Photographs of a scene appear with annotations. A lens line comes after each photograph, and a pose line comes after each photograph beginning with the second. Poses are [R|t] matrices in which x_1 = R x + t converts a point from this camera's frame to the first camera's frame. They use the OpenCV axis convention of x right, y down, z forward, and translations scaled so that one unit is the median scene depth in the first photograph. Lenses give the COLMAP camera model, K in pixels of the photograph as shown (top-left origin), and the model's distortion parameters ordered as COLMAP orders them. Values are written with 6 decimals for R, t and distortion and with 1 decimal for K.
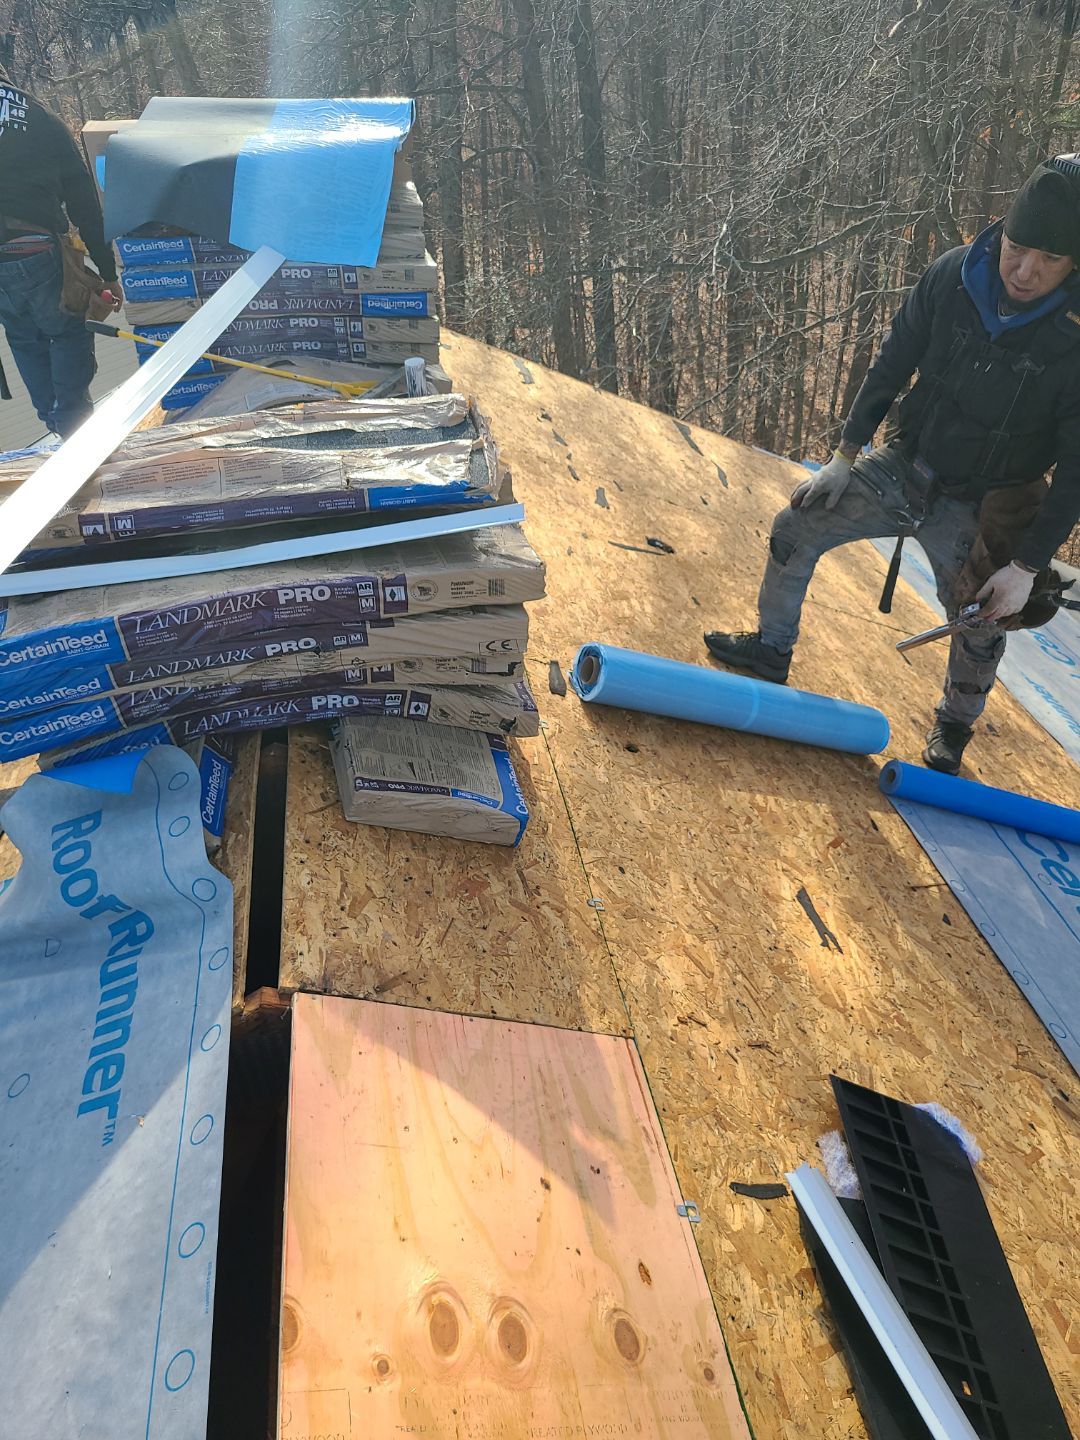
lens RADIAL K [[1052.6, 0, 587.3], [0, 1052.6, 717.4], [0, 0, 1]] dist [0.052967, -0.039387]
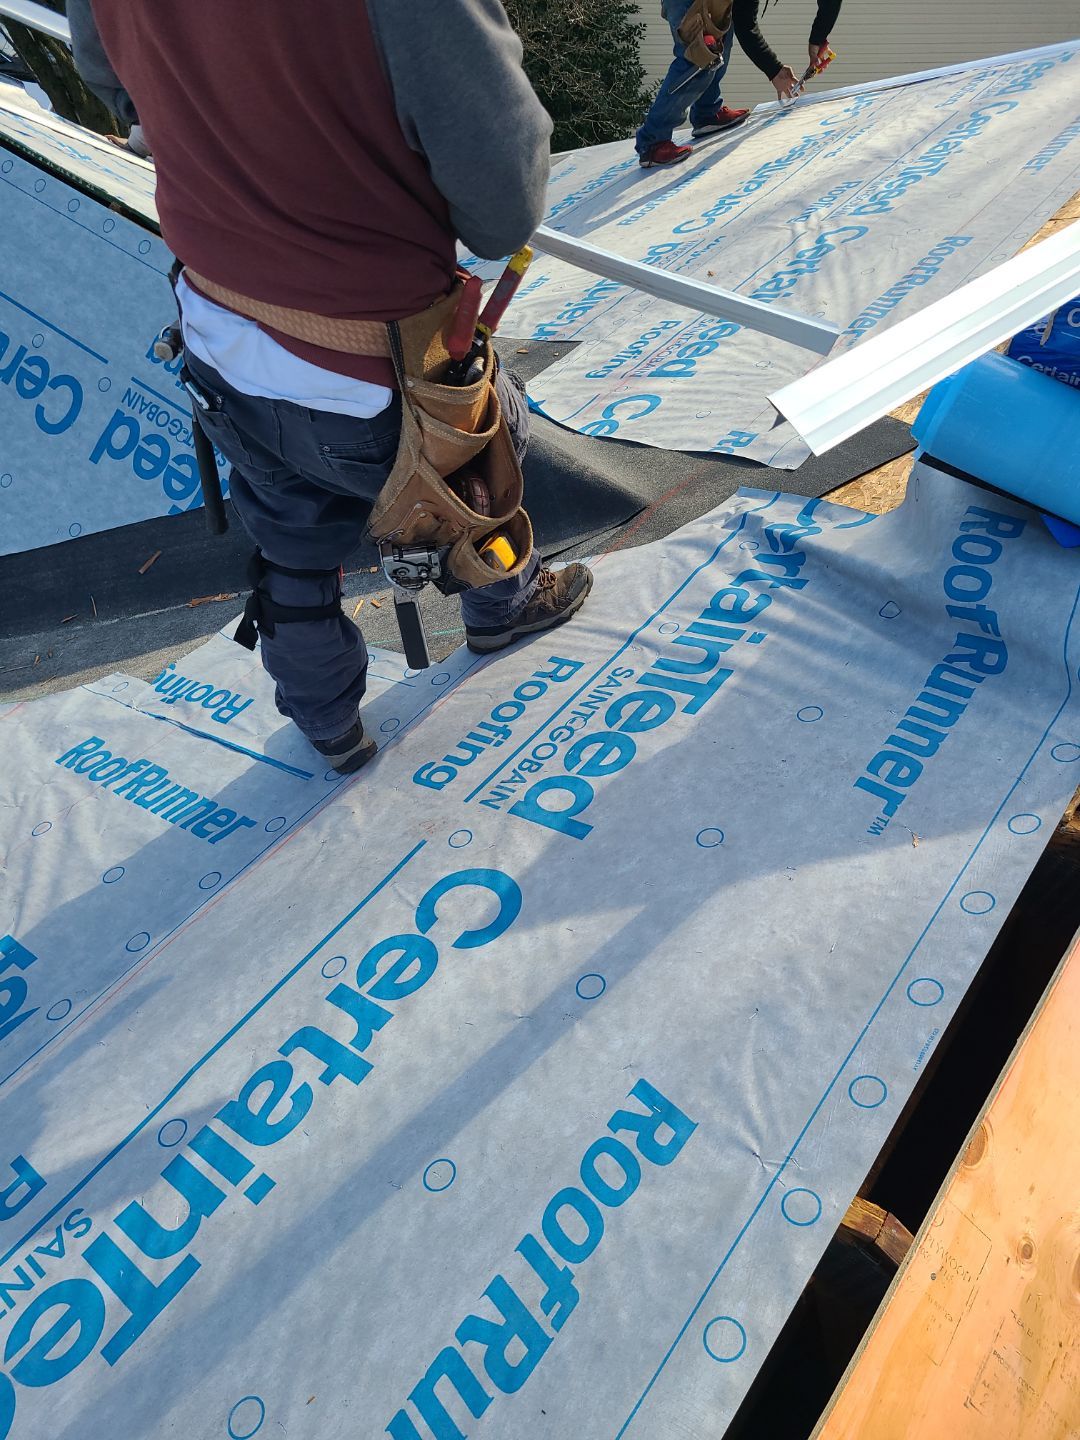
lens RADIAL K [[1052.6, 0, 587.3], [0, 1052.6, 717.4], [0, 0, 1]] dist [0.052967, -0.039387]
pose [[0.678605, 0.642524, -0.355890, -0.326425], [-0.519959, 0.762459, 0.385095, 0.071316], [0.518784, -0.076279, 0.851495, 0.030442]]
